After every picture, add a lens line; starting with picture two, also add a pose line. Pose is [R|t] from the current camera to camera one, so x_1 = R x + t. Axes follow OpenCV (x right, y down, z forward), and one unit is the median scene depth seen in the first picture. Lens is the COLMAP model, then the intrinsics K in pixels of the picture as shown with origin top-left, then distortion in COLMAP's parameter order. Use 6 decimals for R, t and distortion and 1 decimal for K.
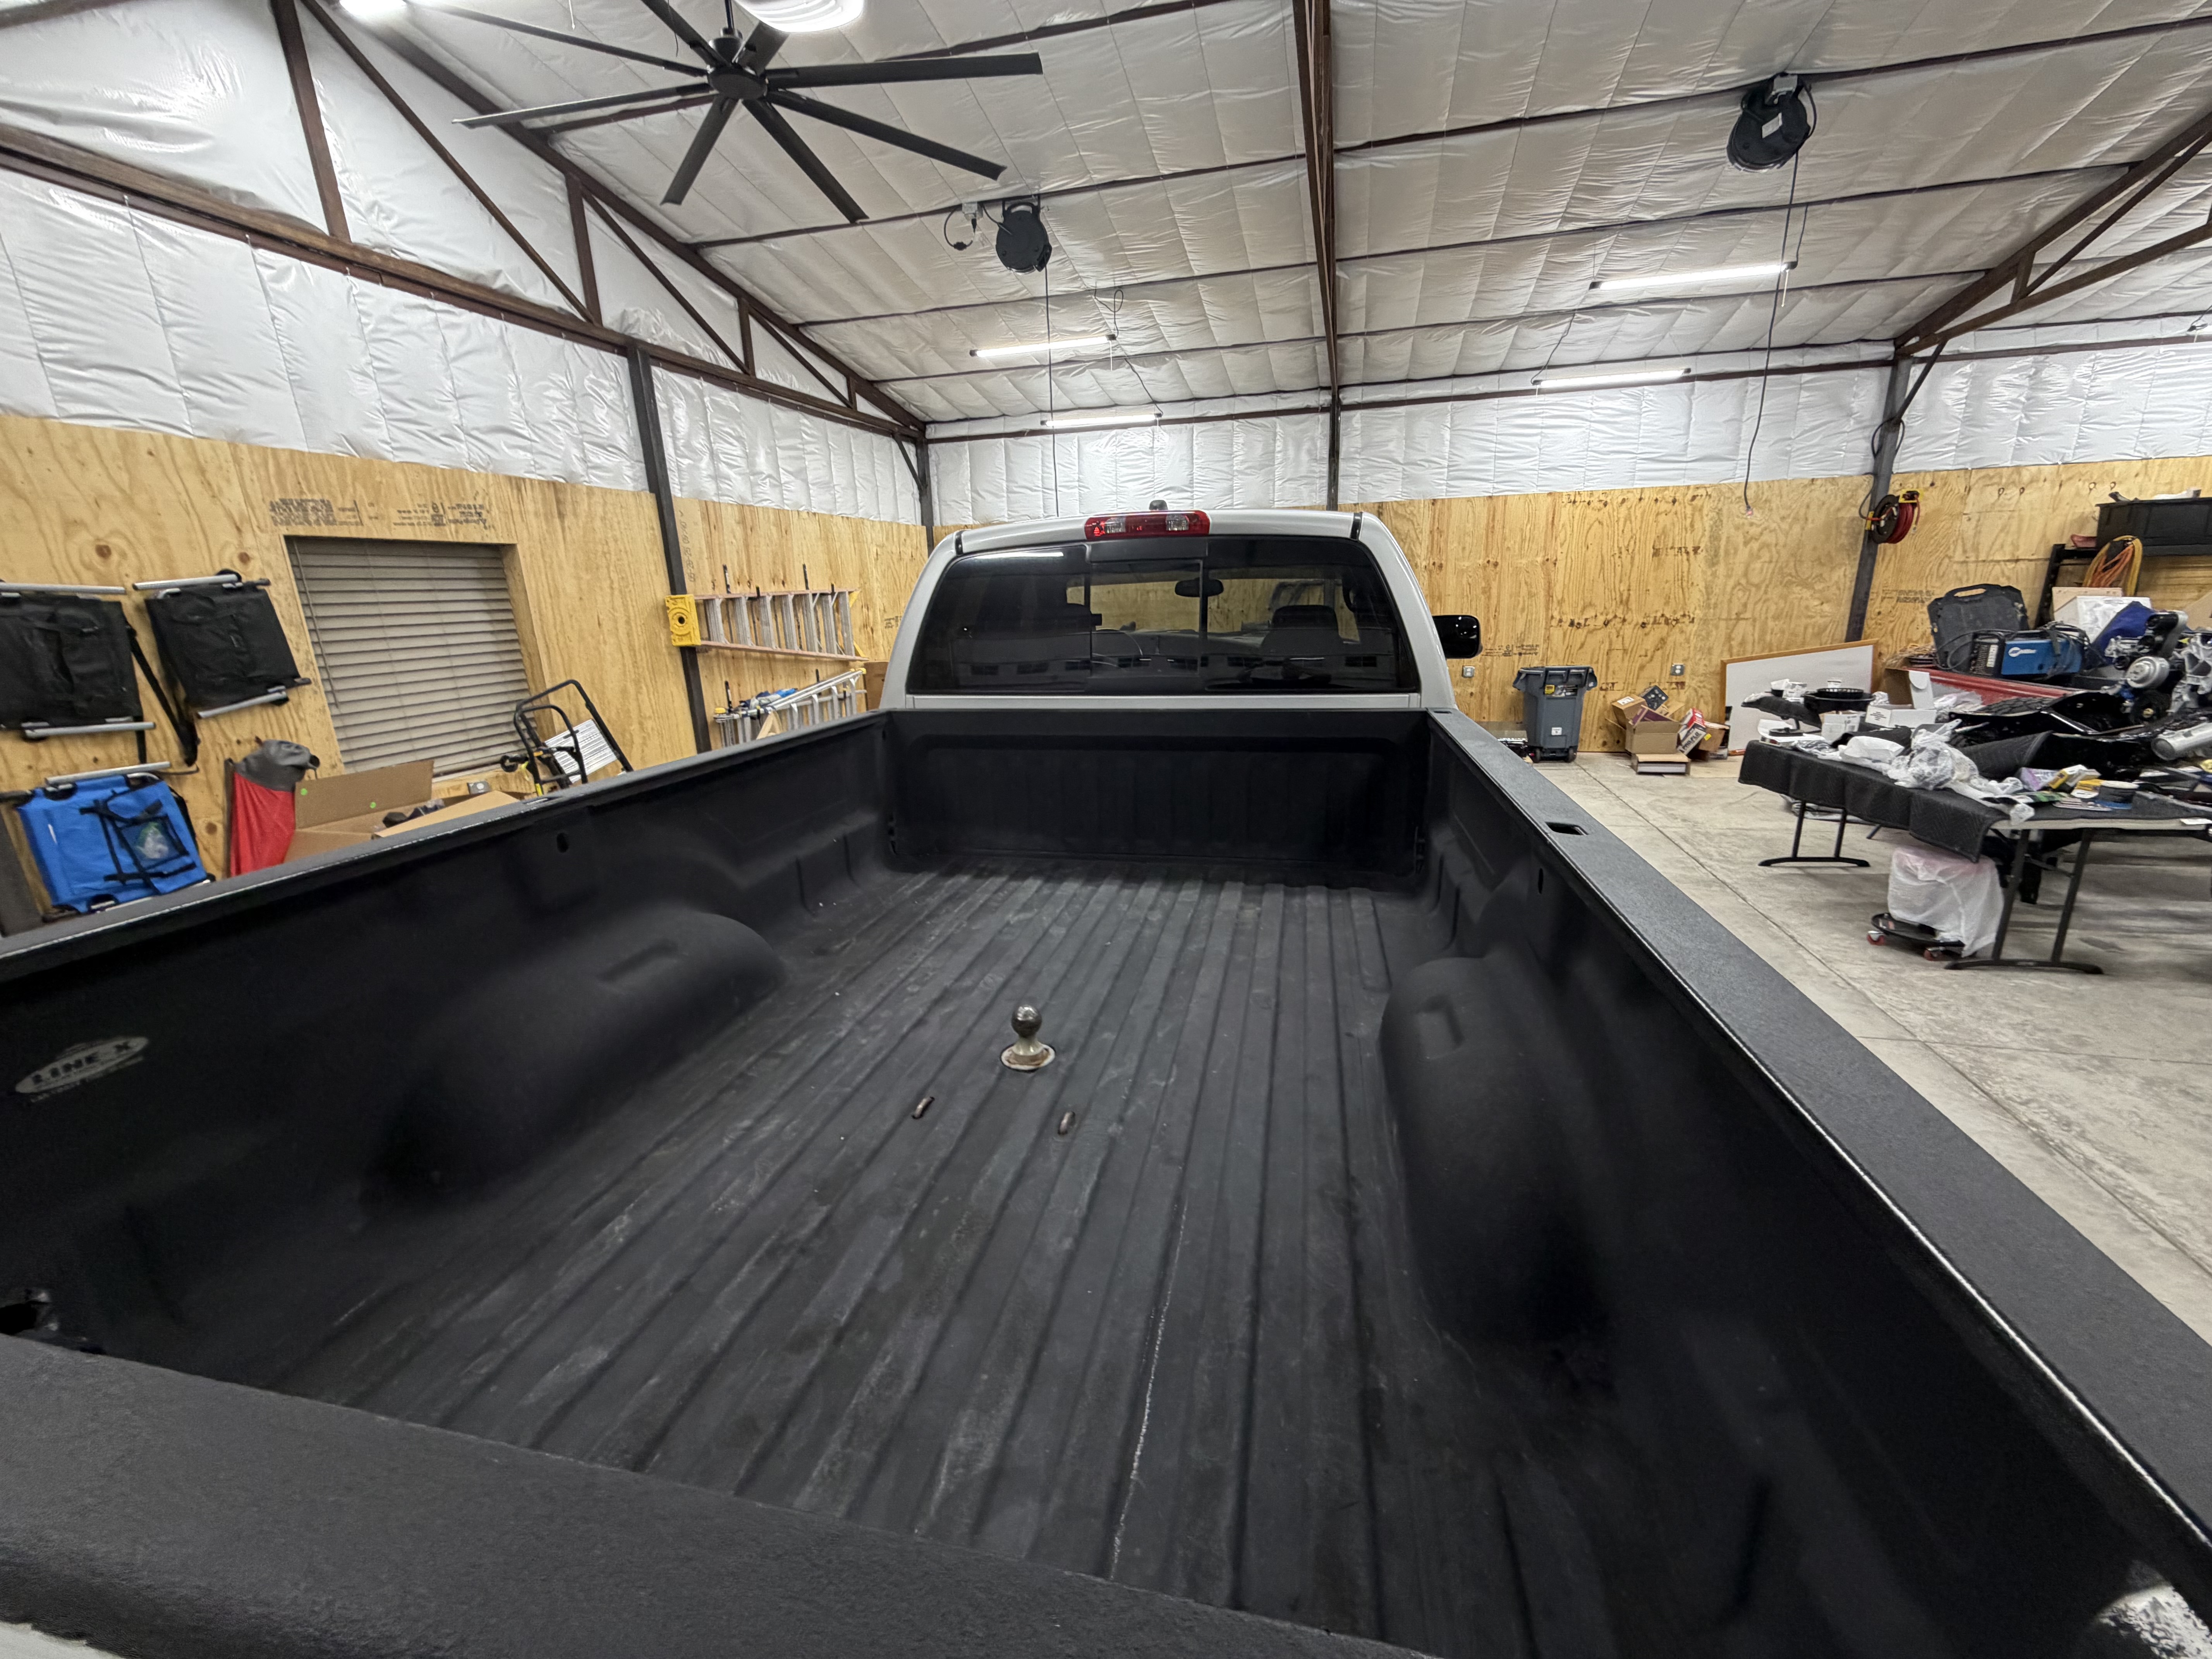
lens RADIAL K [[883.0, 0, 1103.4], [0, 883.0, 824.0], [0, 0, 1]] dist [0.001546, -0.000383]
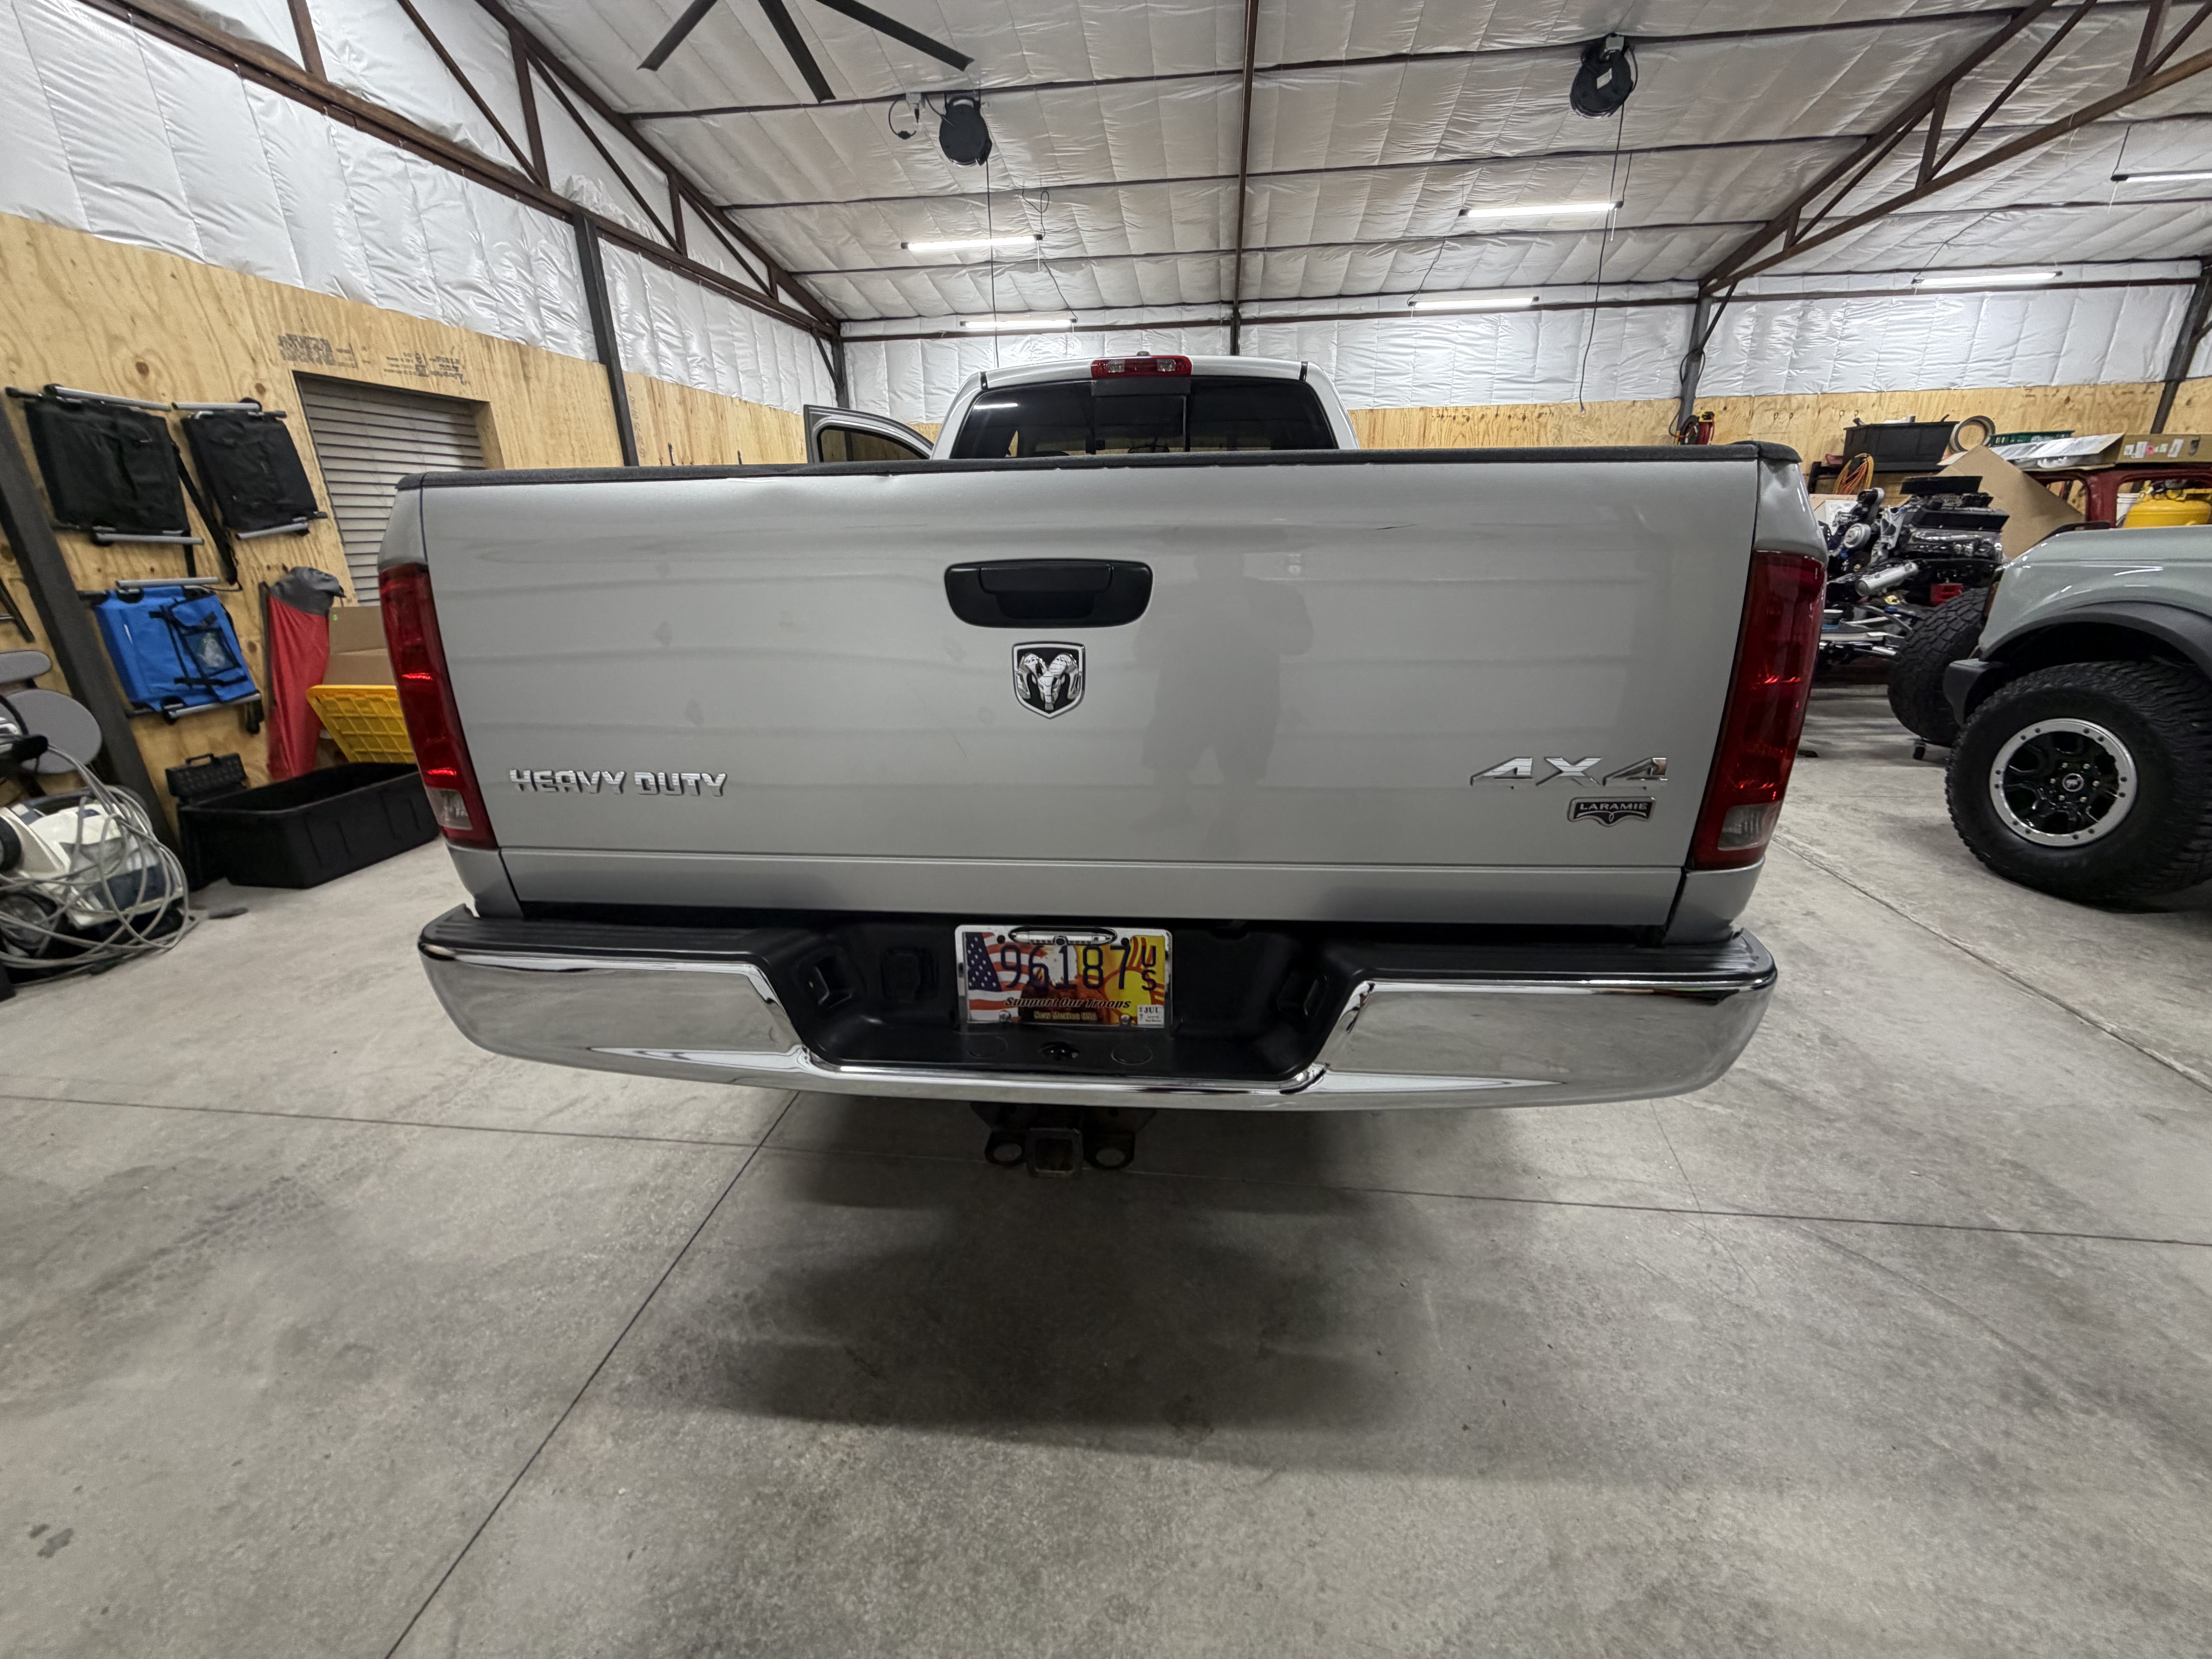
lens RADIAL K [[883.0, 0, 1103.0], [0, 883.0, 824.4], [0, 0, 1]] dist [0.001546, -0.000383]
pose [[0.990654, -0.028834, 0.133320, -0.097666], [0.020675, 0.997850, 0.062189, 0.119266], [-0.134826, -0.058852, 0.989120, -0.140879]]
